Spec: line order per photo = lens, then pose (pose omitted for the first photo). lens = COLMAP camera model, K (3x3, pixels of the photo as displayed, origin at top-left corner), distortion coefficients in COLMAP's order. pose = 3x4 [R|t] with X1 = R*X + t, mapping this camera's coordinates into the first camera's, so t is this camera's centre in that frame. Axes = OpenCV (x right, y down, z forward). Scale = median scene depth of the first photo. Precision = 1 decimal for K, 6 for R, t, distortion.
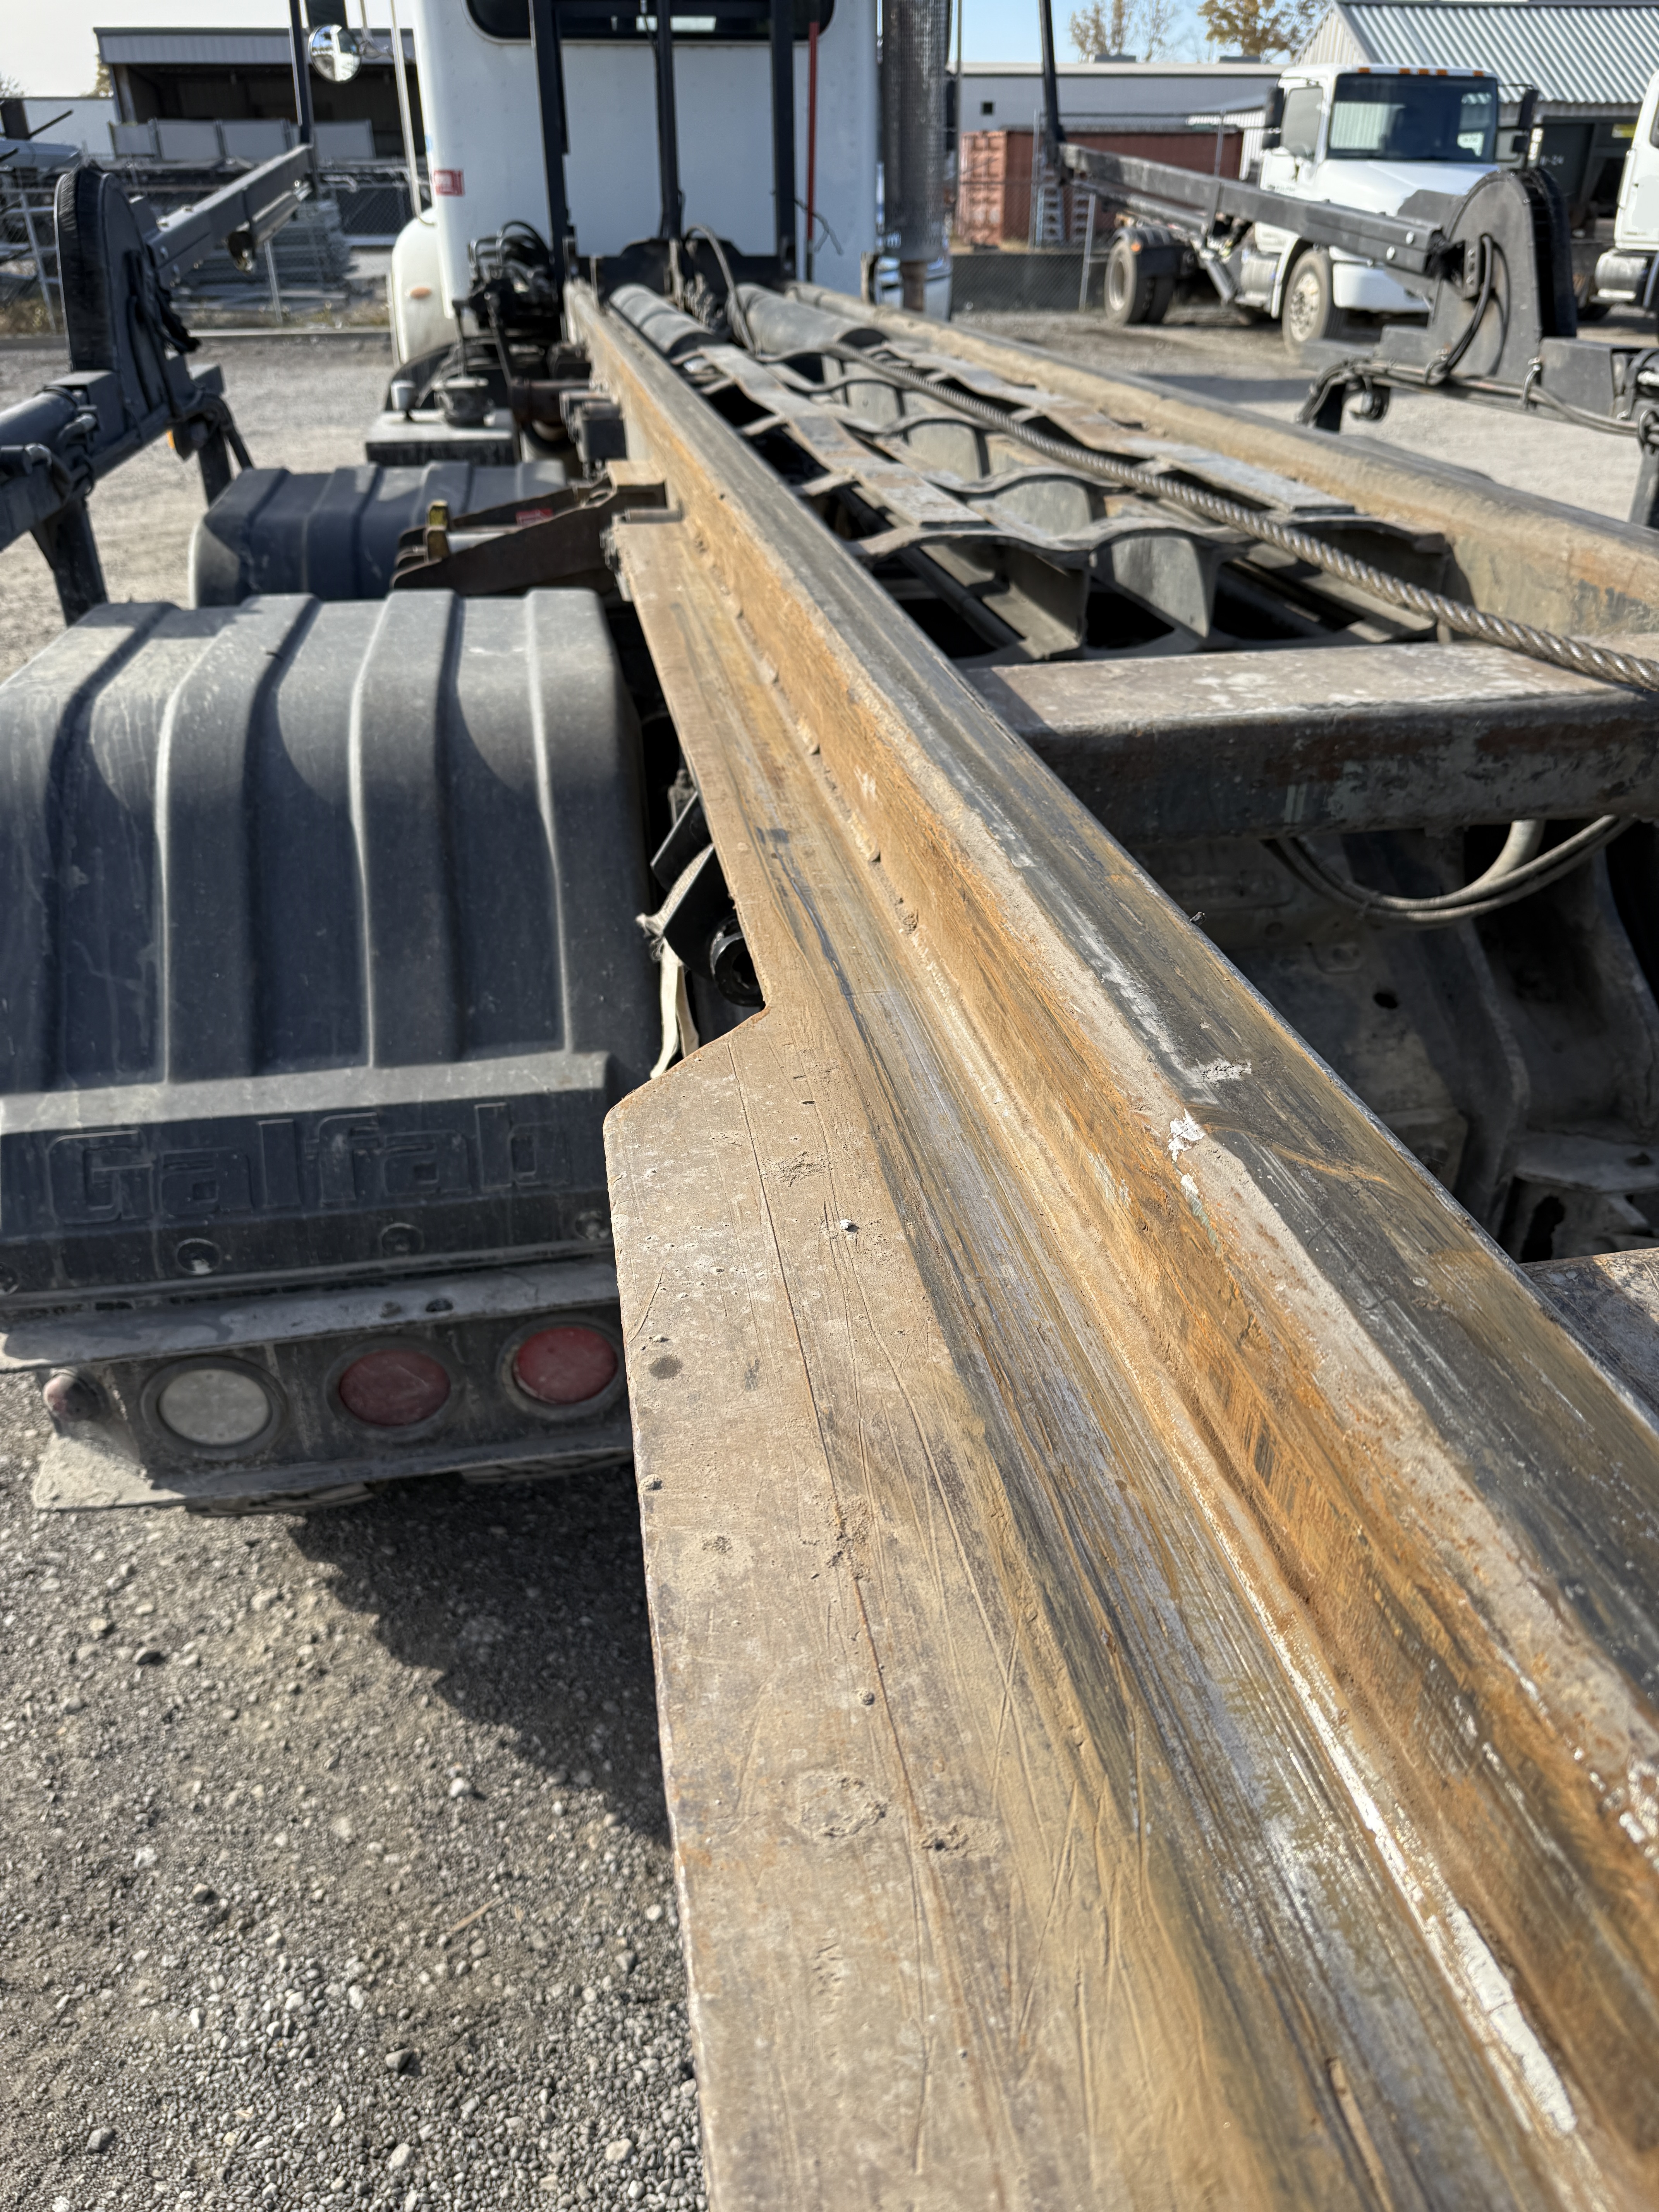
lens RADIAL K [[1596.9, 0, 826.5], [0, 1596.9, 1126.3], [0, 0, 1]] dist [0.049751, -0.059699]
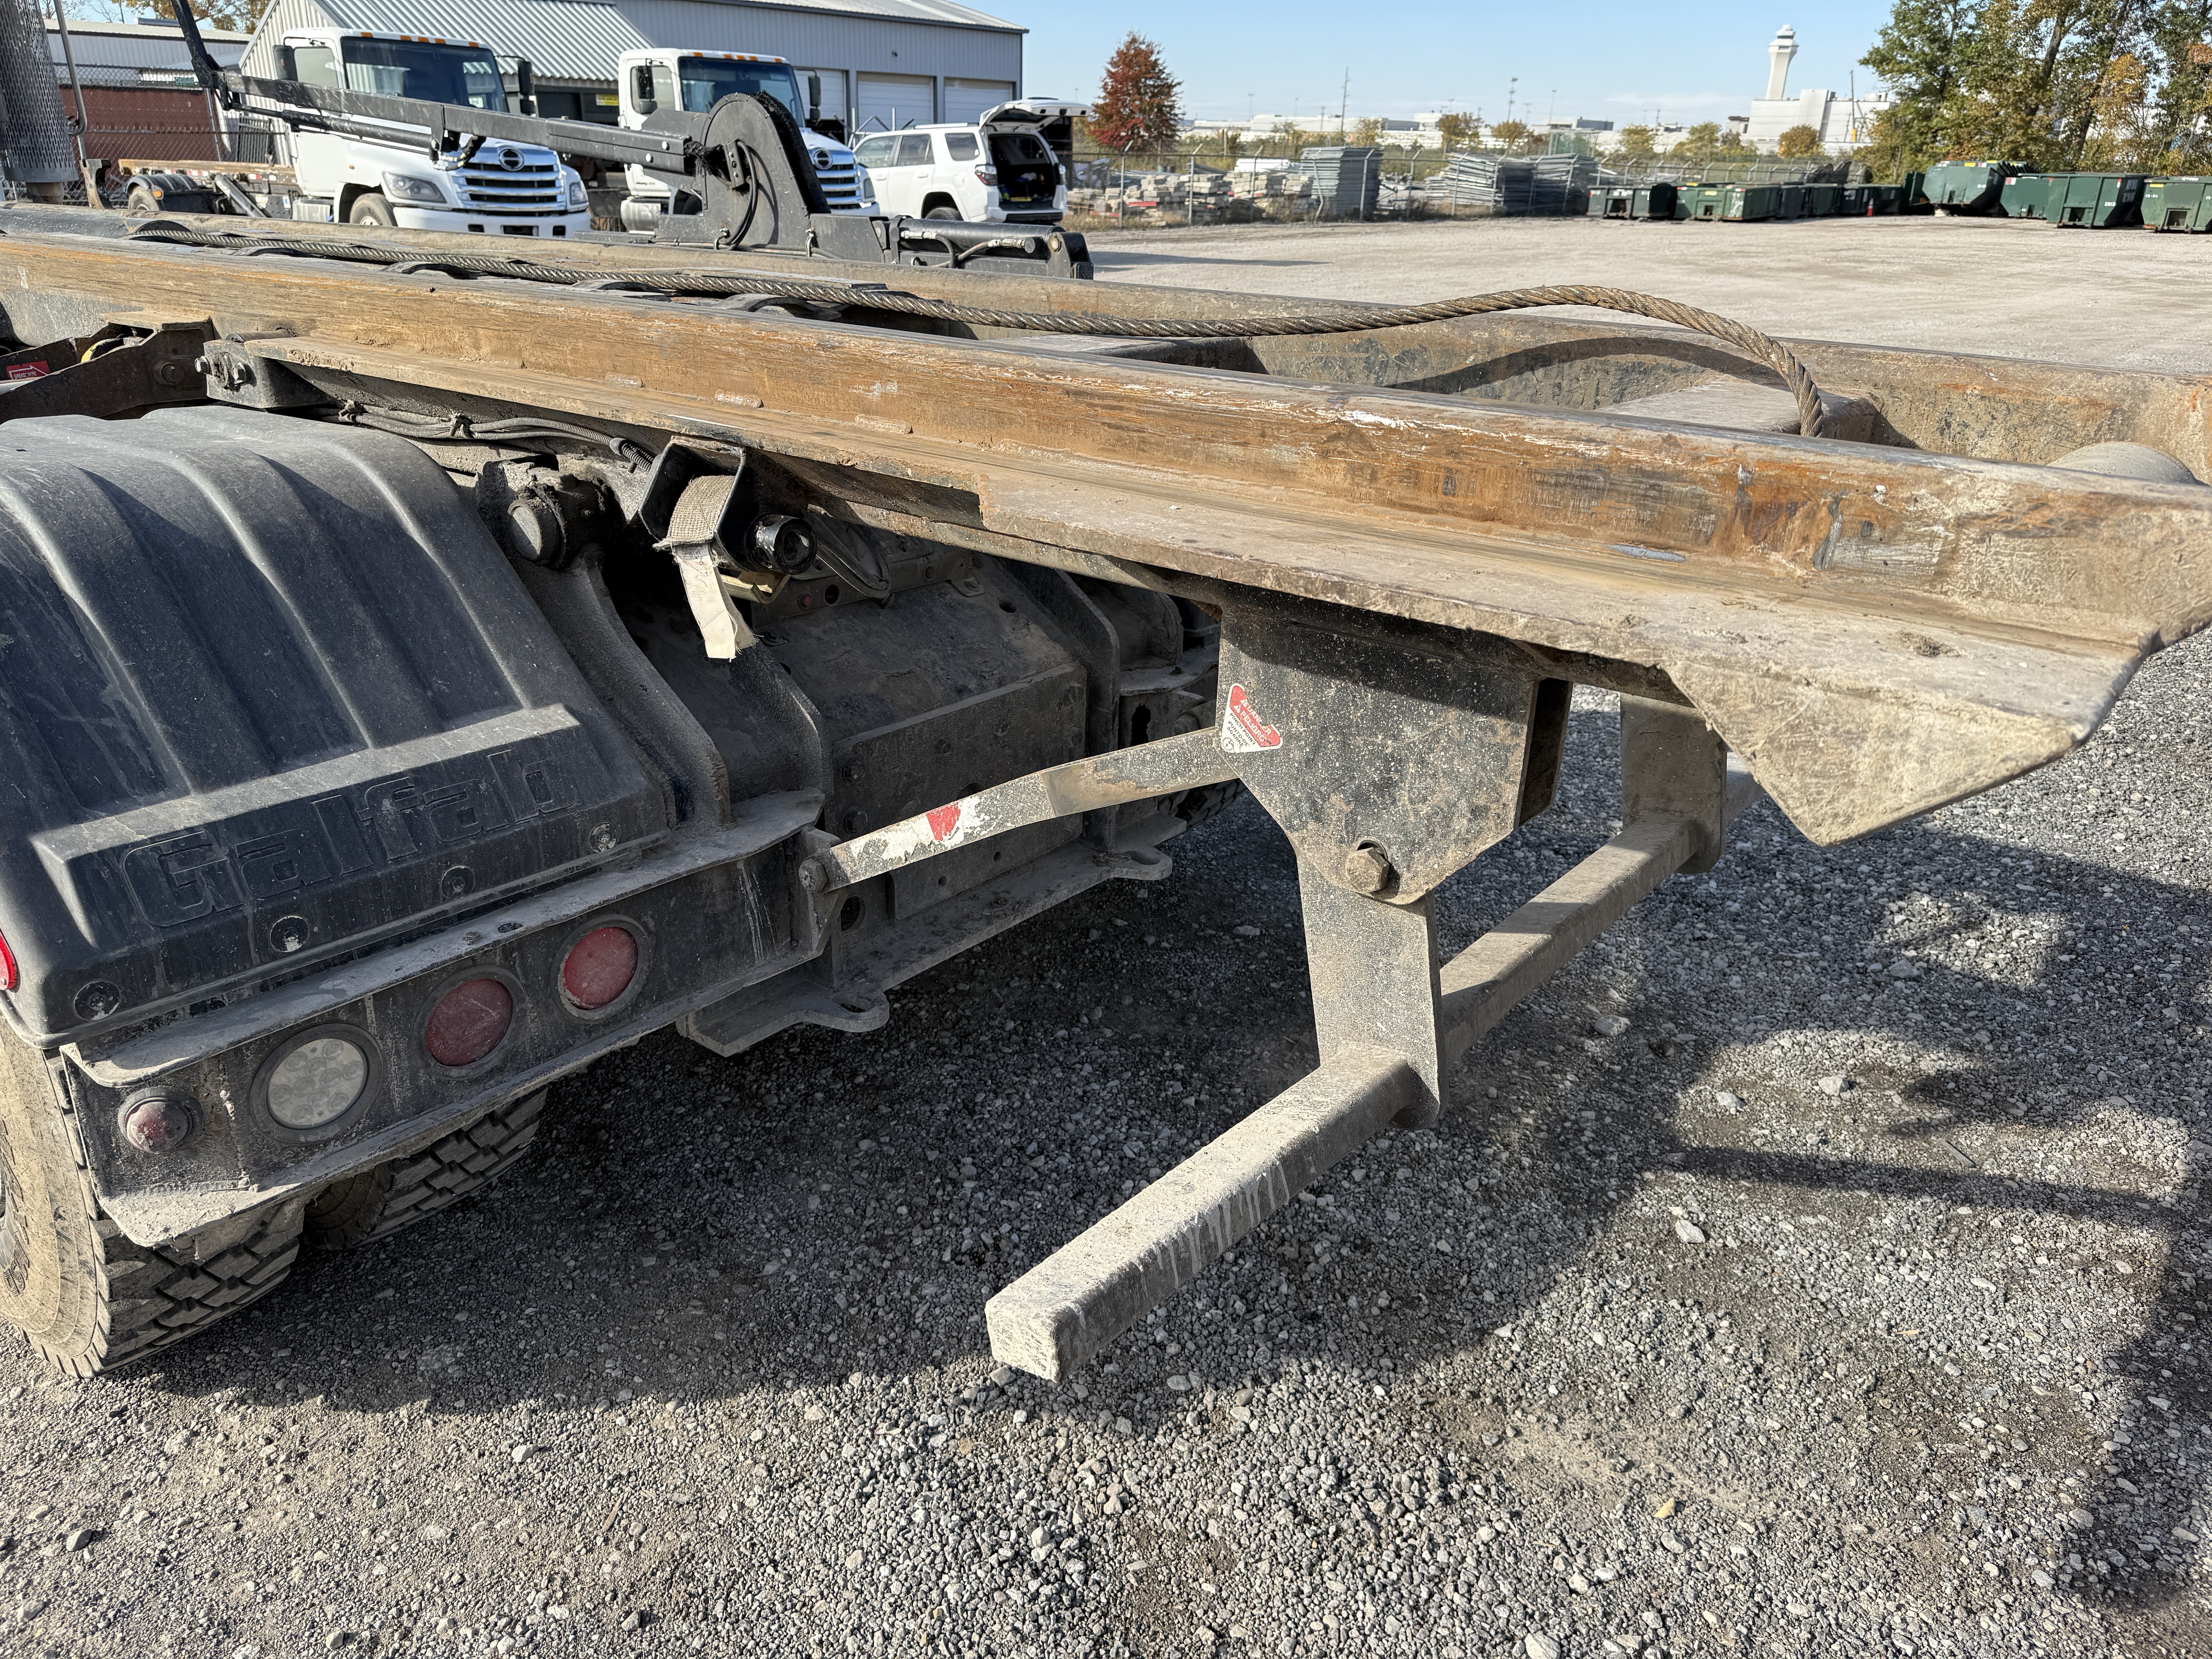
lens RADIAL K [[1600.4, 0, 1117.5], [0, 1600.4, 827.5], [0, 0, 1]] dist [0.034542, -0.044997]
pose [[0.751174, -0.235749, 0.616571, -0.432703], [0.315518, 0.948672, -0.021668, 0.147472], [-0.579816, 0.210815, 0.787001, -0.129557]]
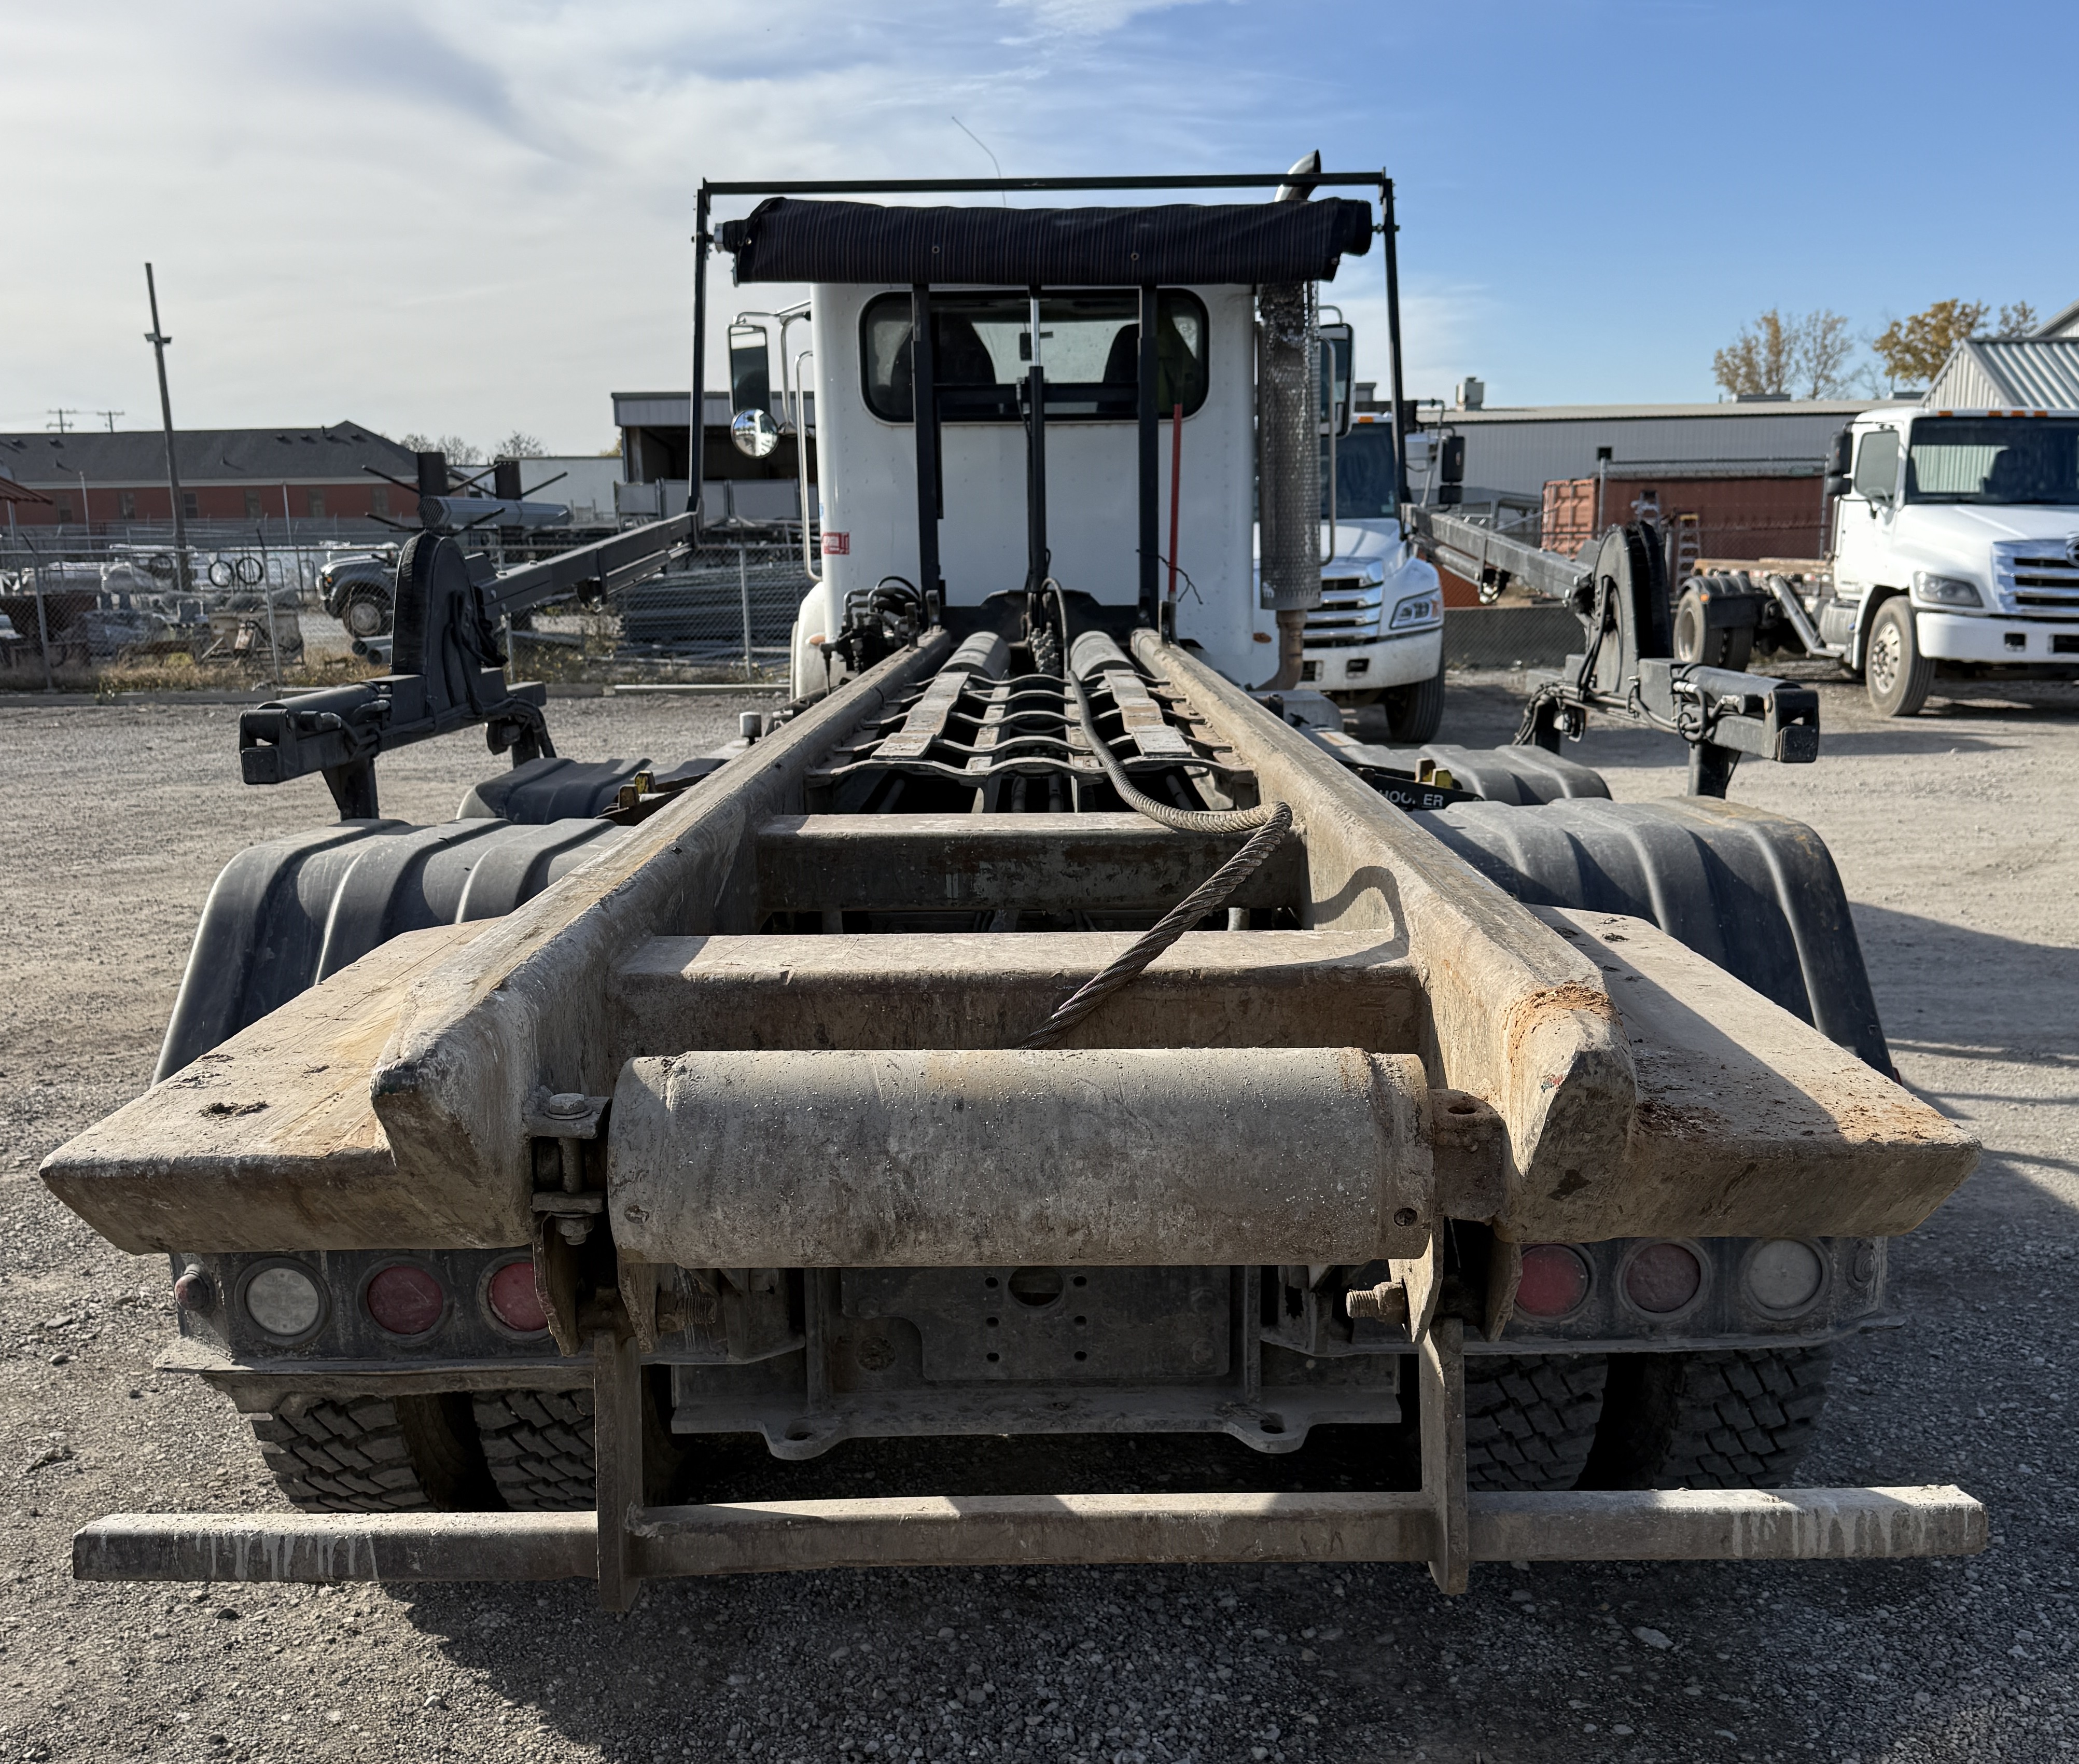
lens RADIAL K [[2134.2, 0, 1042.4], [0, 2134.2, 1027.4], [0, 0, 1]] dist [0.176679, -0.314344]
pose [[0.983203, 0.033053, -0.179498, 0.450720], [-0.085618, 0.952069, -0.293658, 0.327034], [0.161188, 0.304094, 0.938907, -0.565131]]
